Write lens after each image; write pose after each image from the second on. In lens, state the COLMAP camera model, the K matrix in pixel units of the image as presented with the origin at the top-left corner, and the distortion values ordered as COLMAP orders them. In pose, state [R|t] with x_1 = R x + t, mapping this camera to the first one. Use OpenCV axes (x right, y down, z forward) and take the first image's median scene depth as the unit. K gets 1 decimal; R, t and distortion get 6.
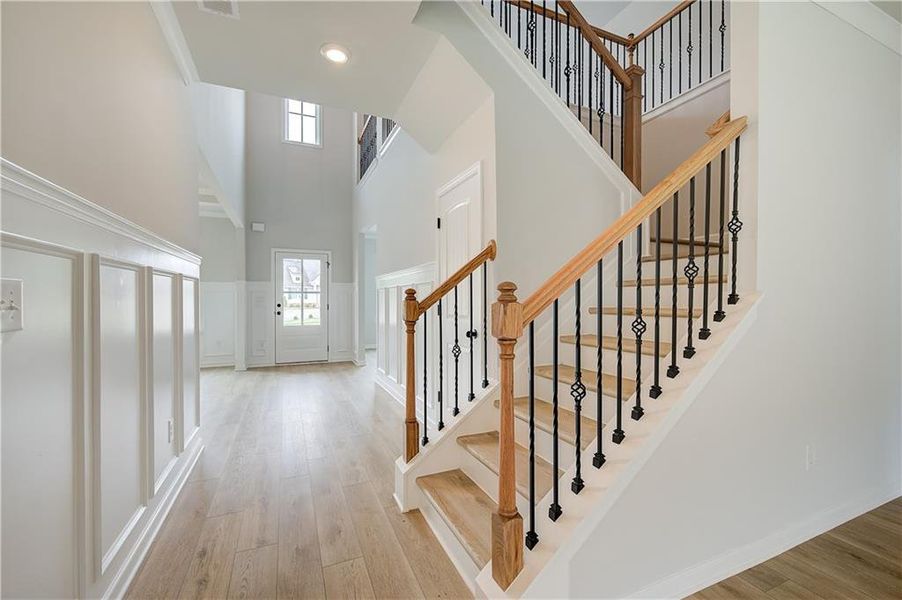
lens RADIAL K [[370.1, 0, 441.7], [0, 370.1, 297.8], [0, 0, 1]] dist [0.002501, 0.000565]
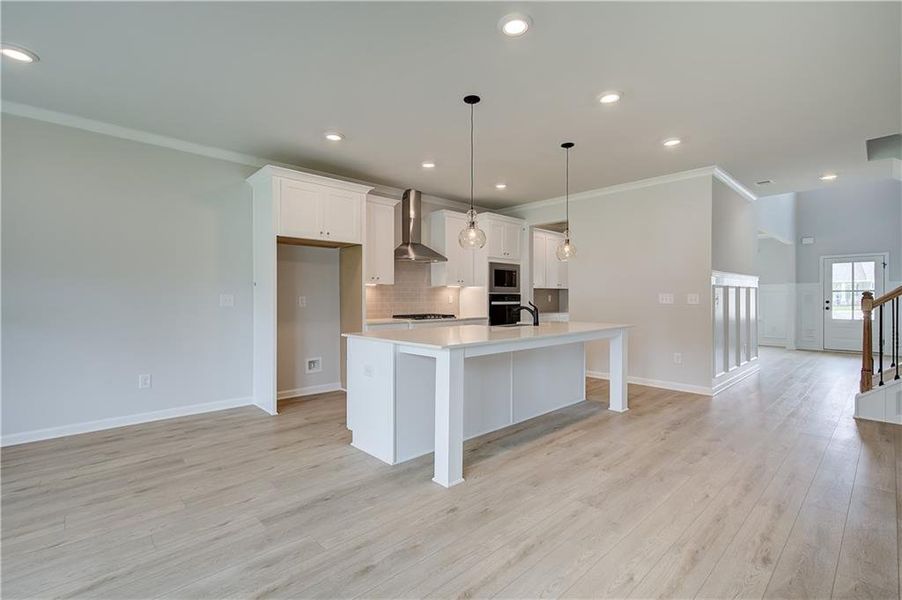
lens RADIAL K [[412.4, 0, 460.3], [0, 412.4, 298.3], [0, 0, 1]] dist [0.014624, -0.002977]
pose [[0.351995, 0.009929, -0.935949, 0.435445], [0.000539, 0.999941, 0.010811, -0.007523], [0.936002, -0.004310, 0.351969, -0.641960]]
